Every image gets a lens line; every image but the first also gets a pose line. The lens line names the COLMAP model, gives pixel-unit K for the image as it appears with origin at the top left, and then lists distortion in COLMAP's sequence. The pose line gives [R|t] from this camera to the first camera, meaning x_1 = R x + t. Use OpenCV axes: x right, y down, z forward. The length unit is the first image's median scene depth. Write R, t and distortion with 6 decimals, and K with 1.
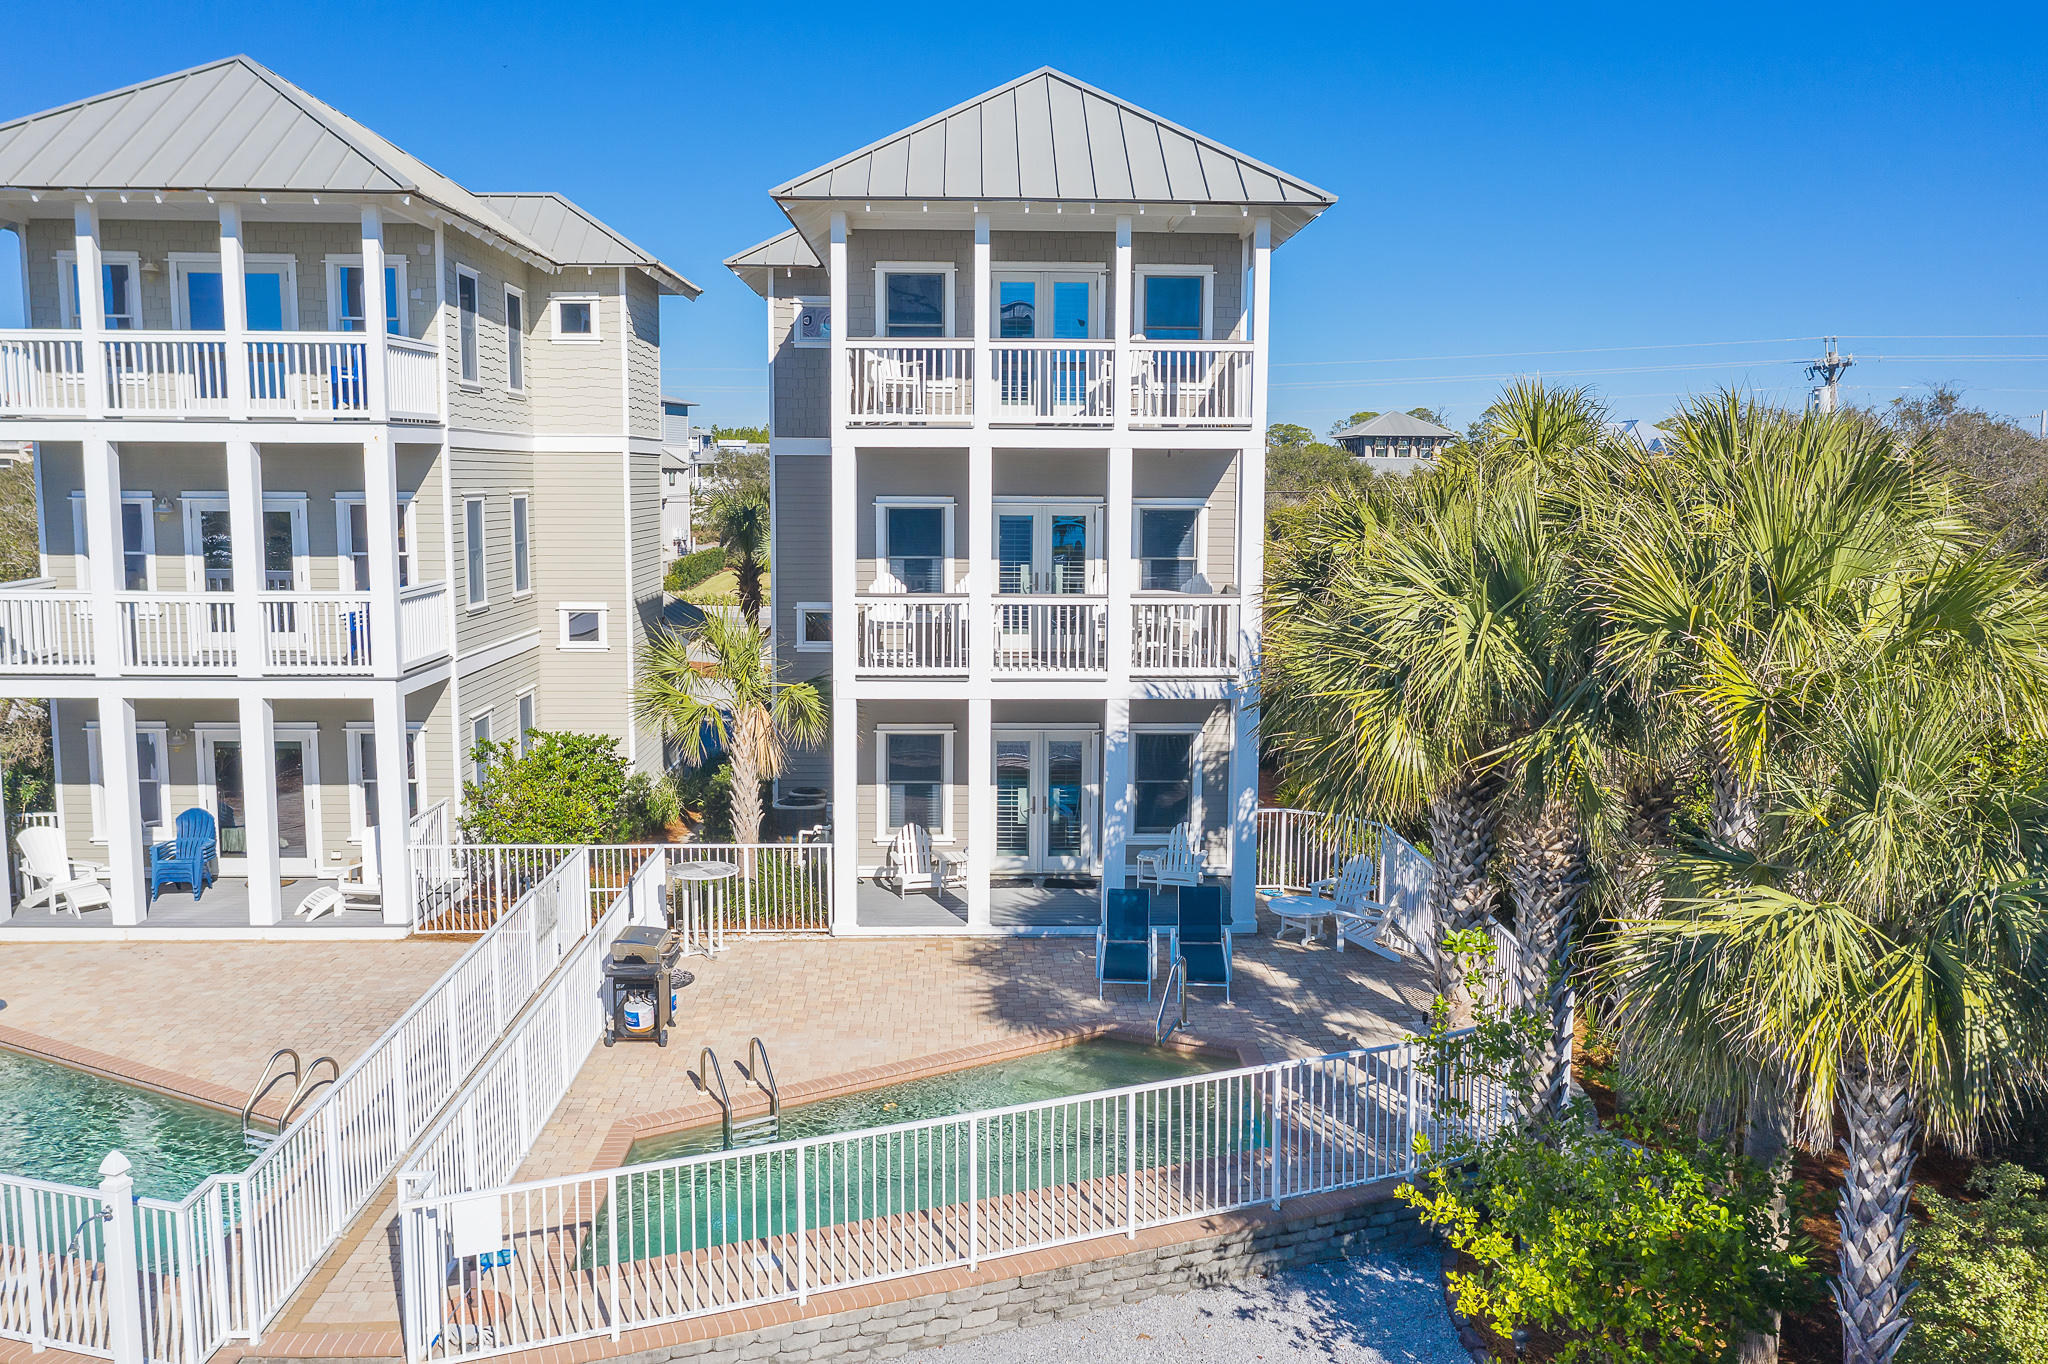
lens RADIAL K [[1611.7, 0, 1024.0], [0, 1611.7, 682.0], [0, 0, 1]] dist [-0.013065, 0.002322]
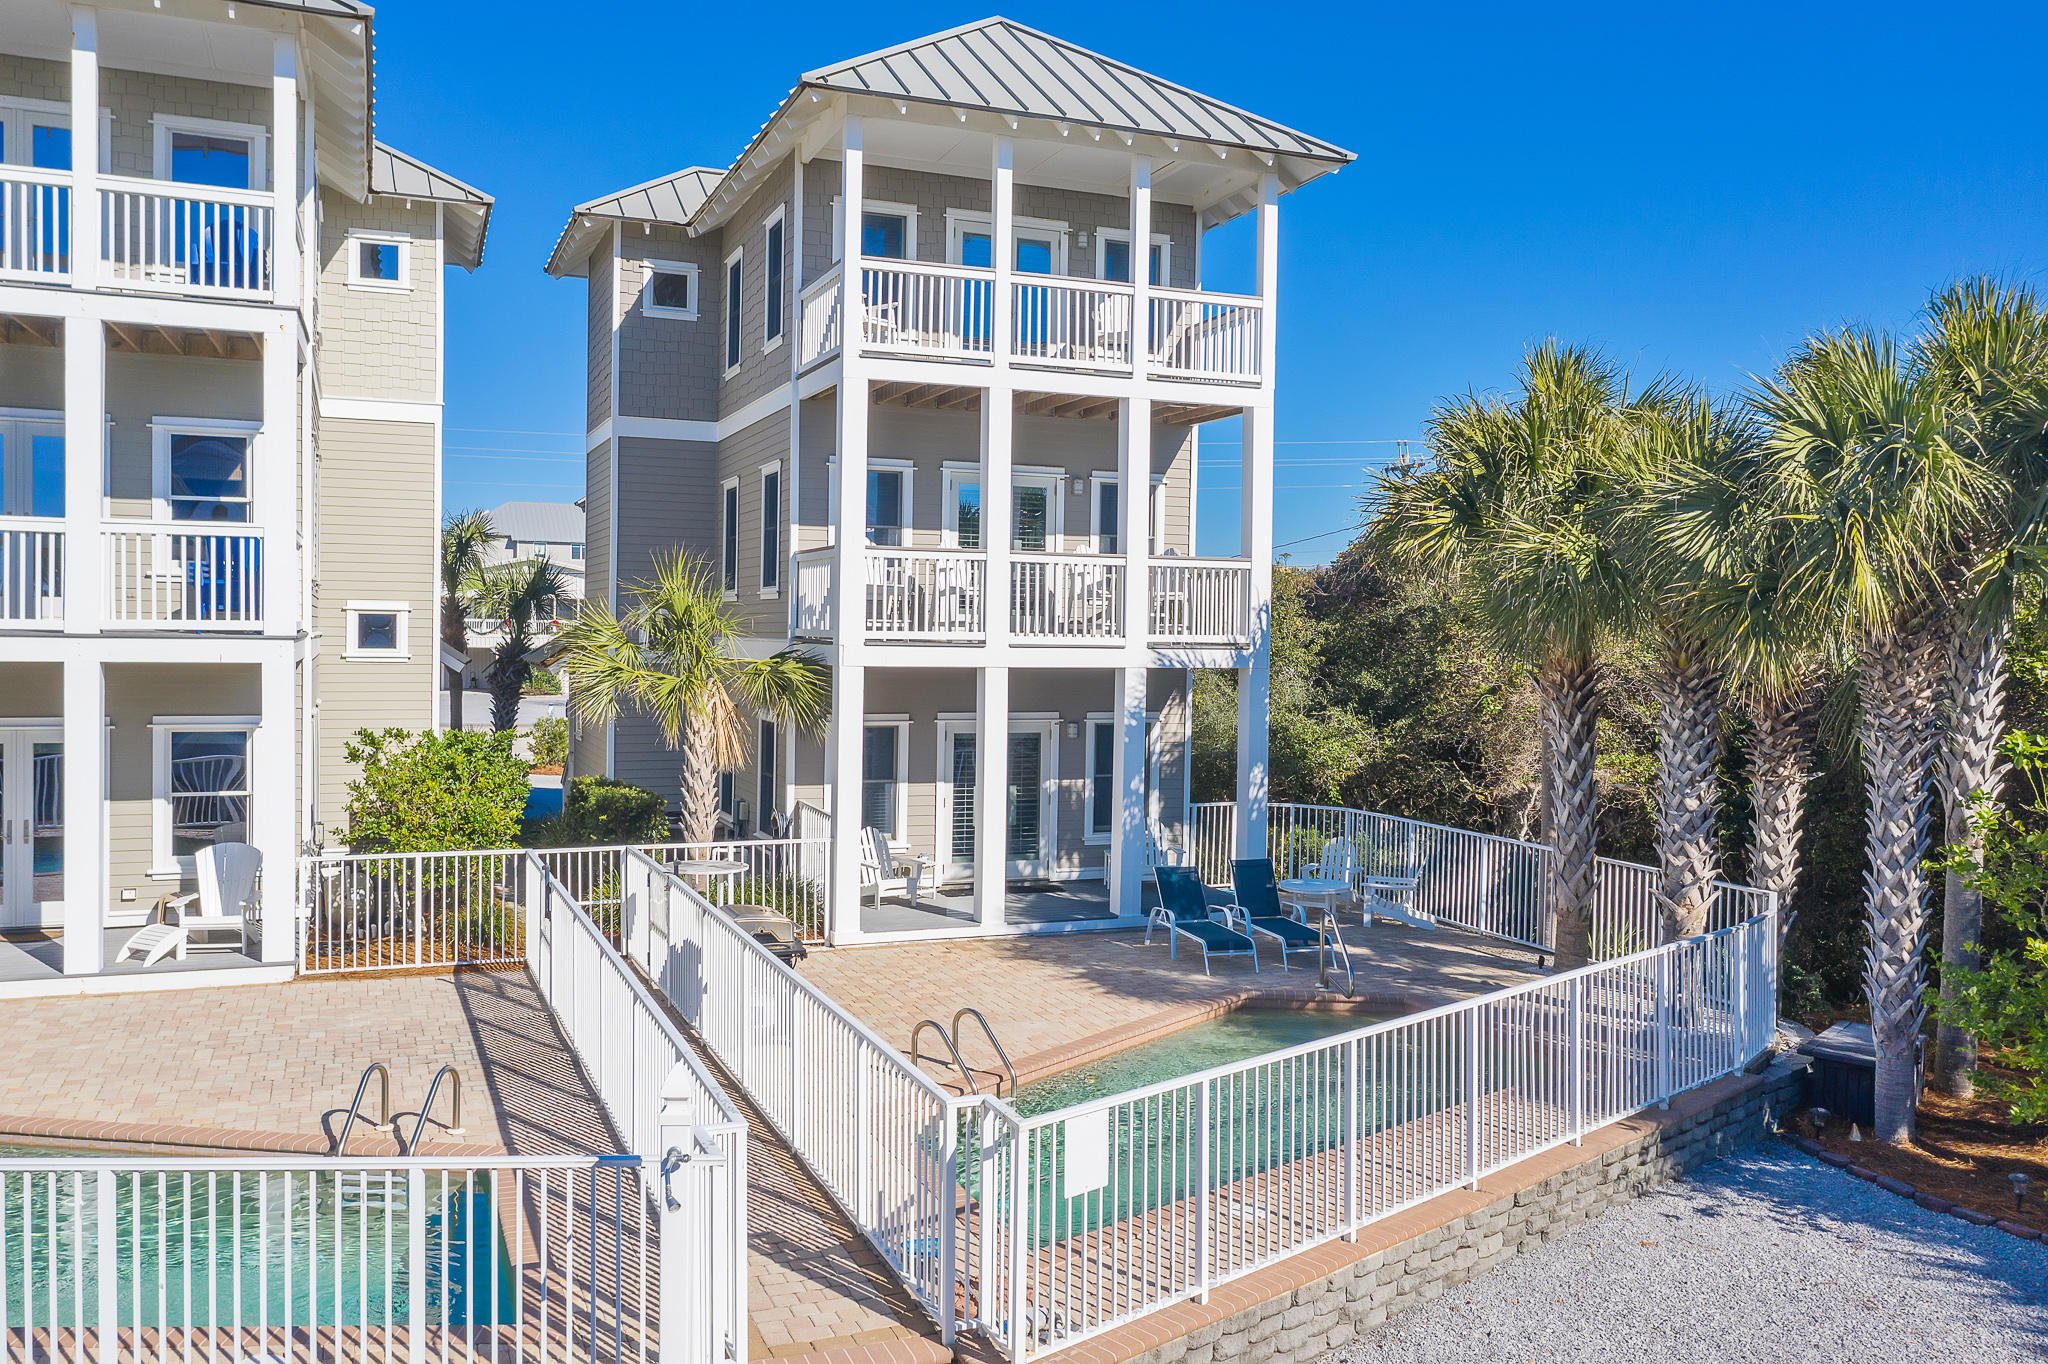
lens RADIAL K [[1617.5, 0, 1015.8], [0, 1617.5, 679.9], [0, 0, 1]] dist [-0.005152, -0.008210]
pose [[0.939904, -0.002318, 0.341430, -0.326885], [0.034520, 0.995498, -0.088270, 0.098217], [-0.339689, 0.094751, 0.935753, 0.154488]]
